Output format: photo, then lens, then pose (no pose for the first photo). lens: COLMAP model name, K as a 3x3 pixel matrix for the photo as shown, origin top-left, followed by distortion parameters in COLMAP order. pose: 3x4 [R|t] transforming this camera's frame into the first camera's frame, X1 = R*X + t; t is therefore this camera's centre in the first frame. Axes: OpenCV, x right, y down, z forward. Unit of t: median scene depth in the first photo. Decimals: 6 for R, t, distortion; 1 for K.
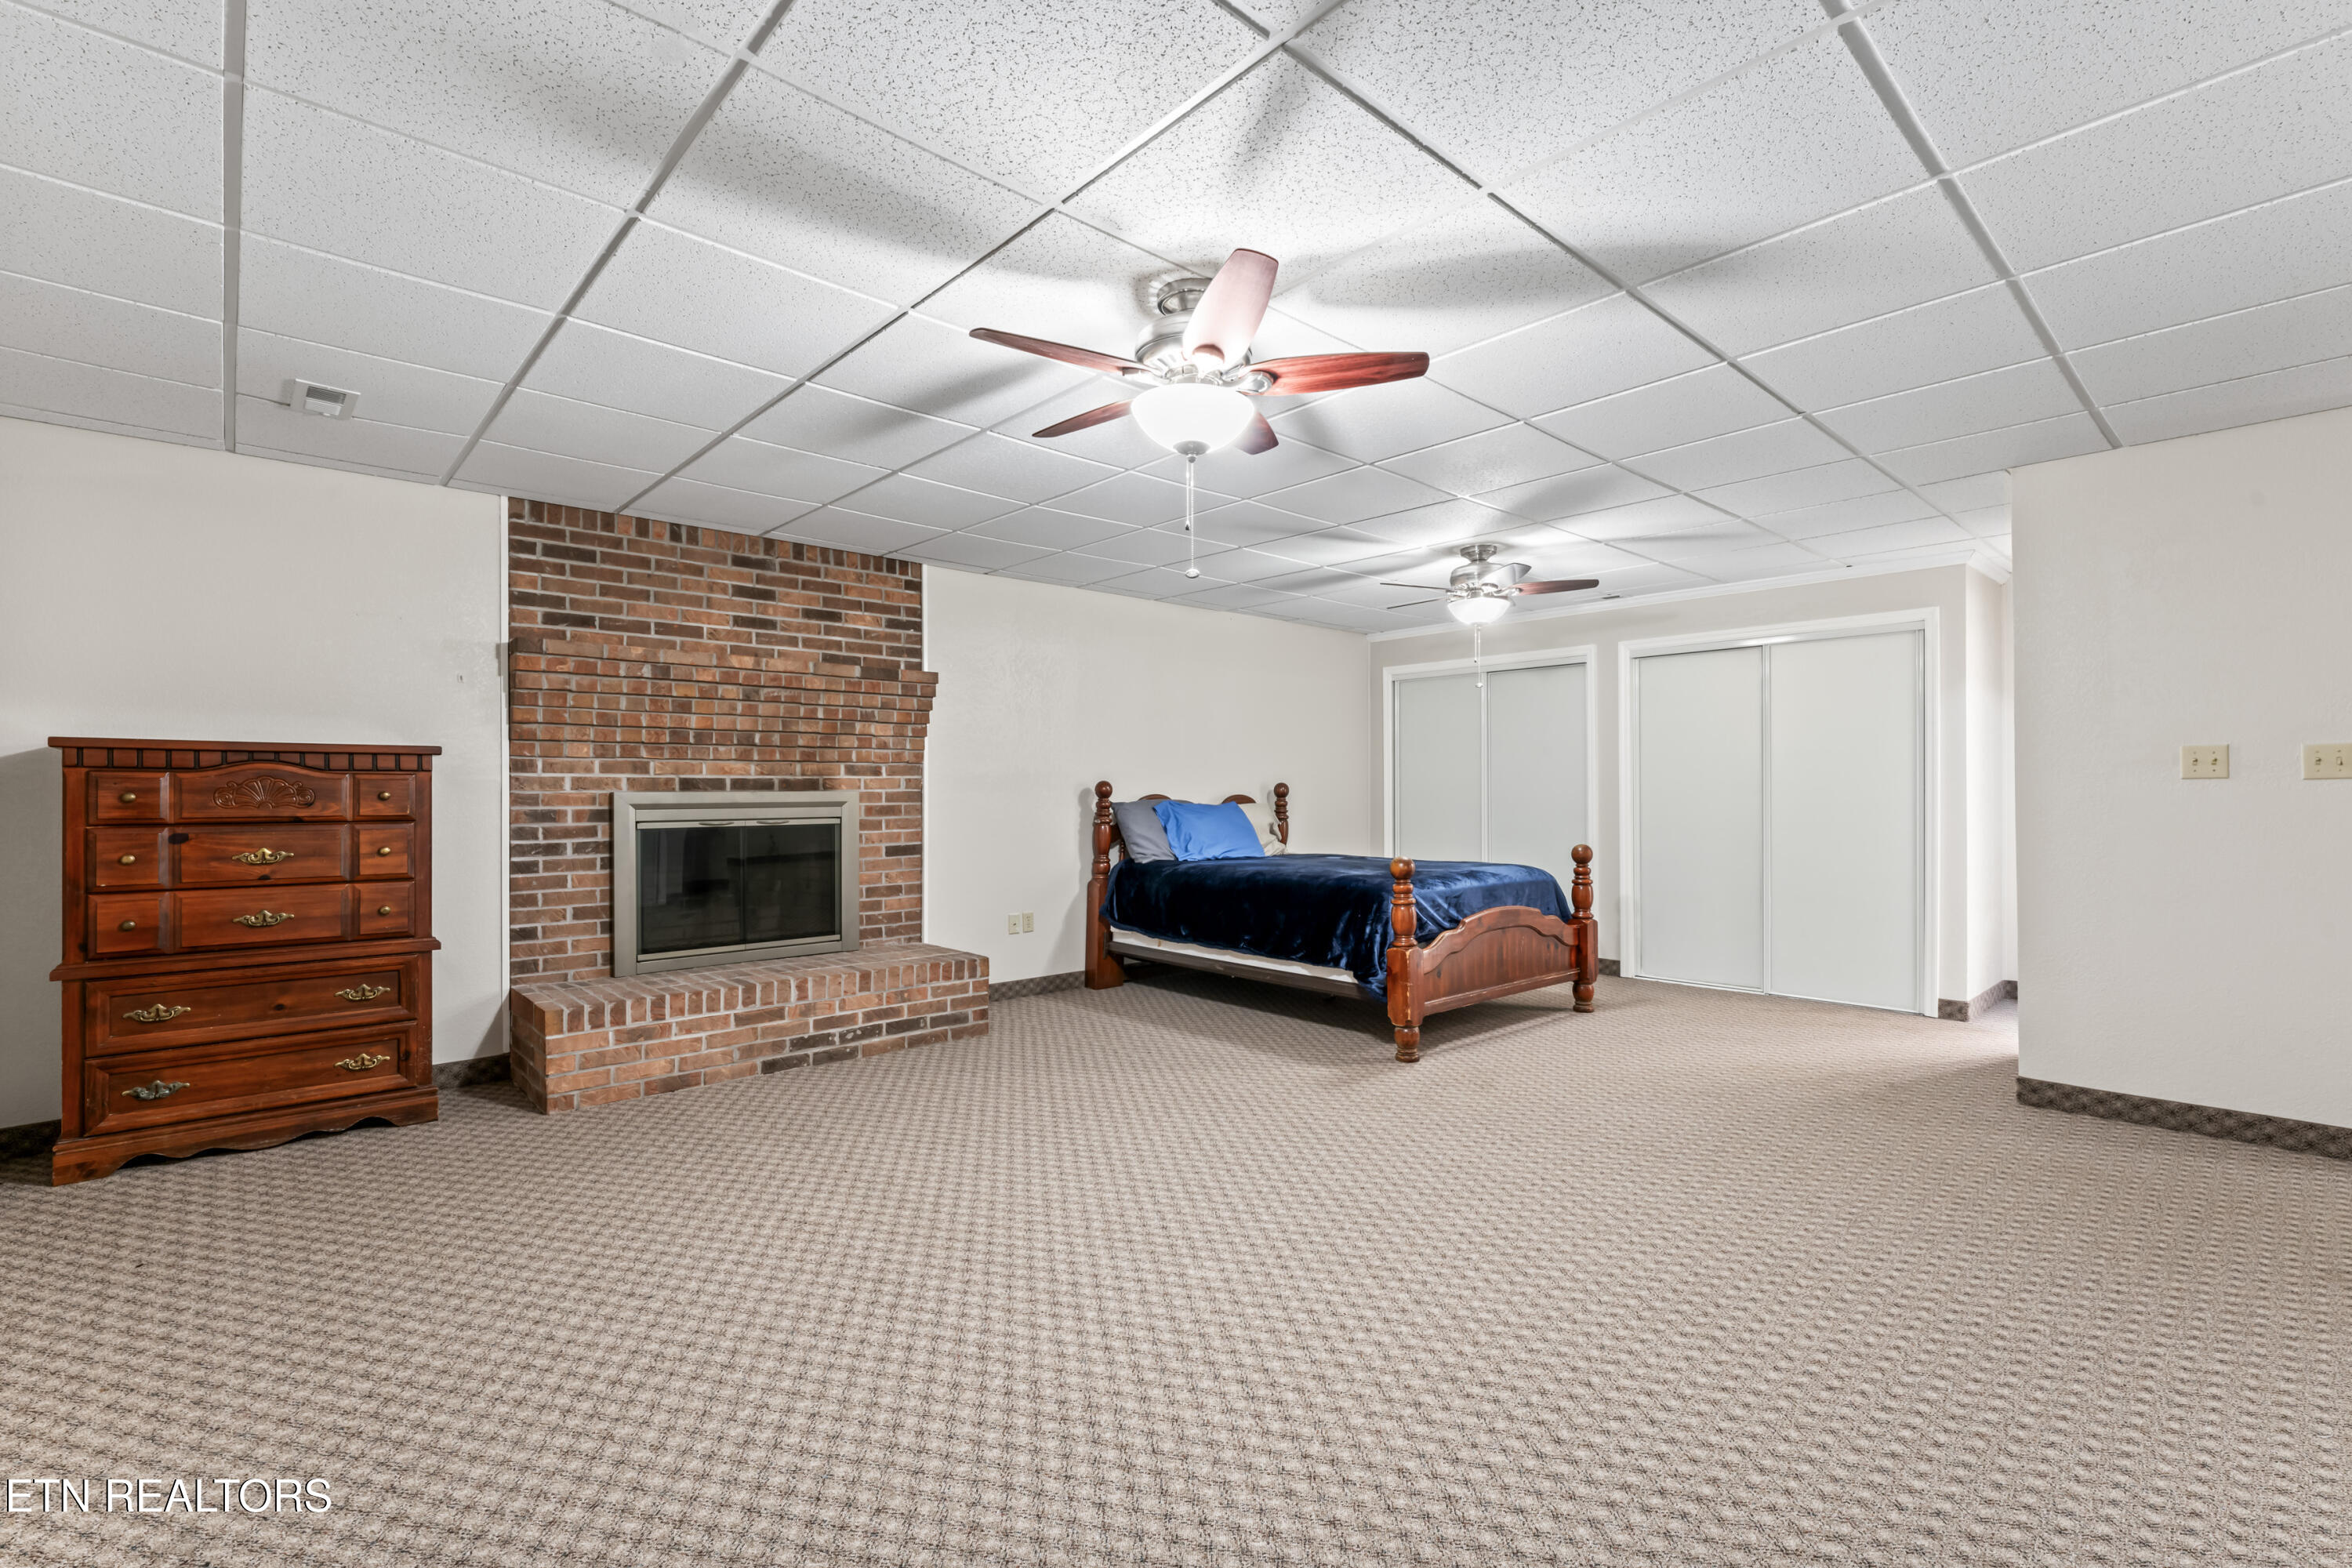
lens RADIAL K [[1055.0, 0, 1164.6], [0, 1055.0, 794.1], [0, 0, 1]] dist [-0.003440, -0.000259]
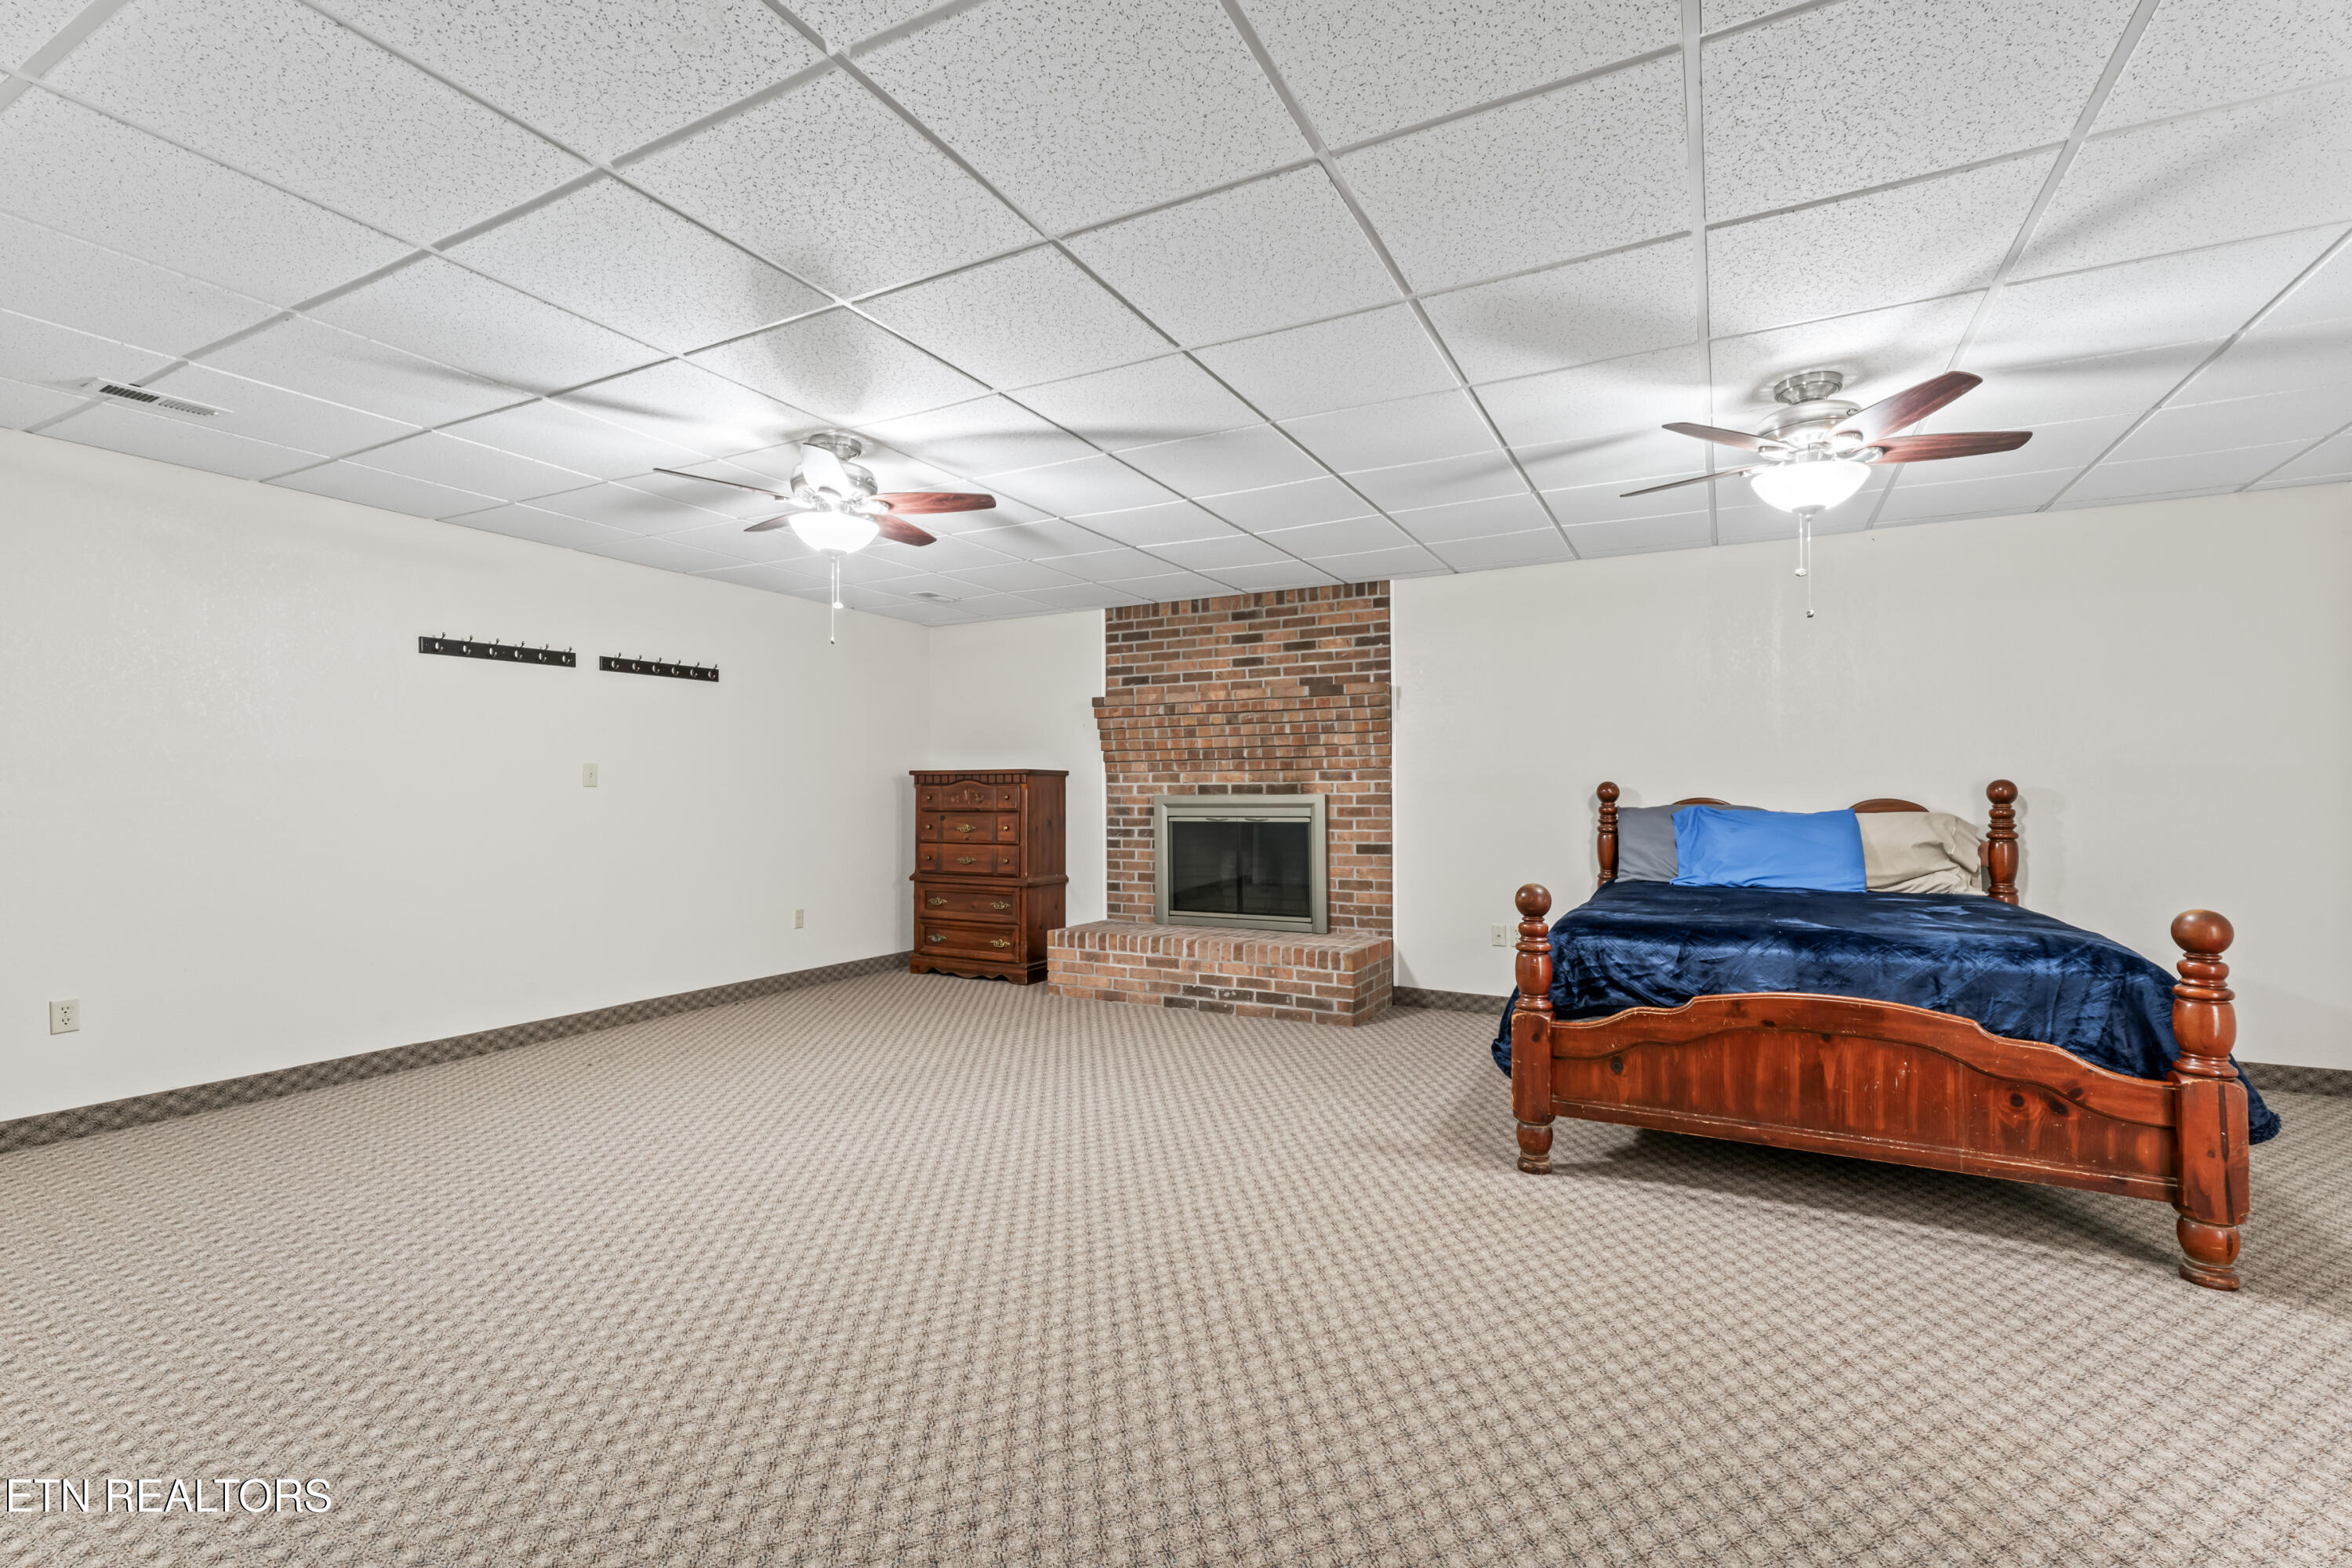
lens RADIAL K [[1055.0, 0, 1176.9], [0, 1055.0, 778.2], [0, 0, 1]] dist [-0.003440, -0.000259]
pose [[0.329582, -0.015459, -0.944000, 0.815375], [-0.001194, 0.999858, -0.016790, -0.000995], [0.944126, 0.006661, 0.329517, 0.523936]]
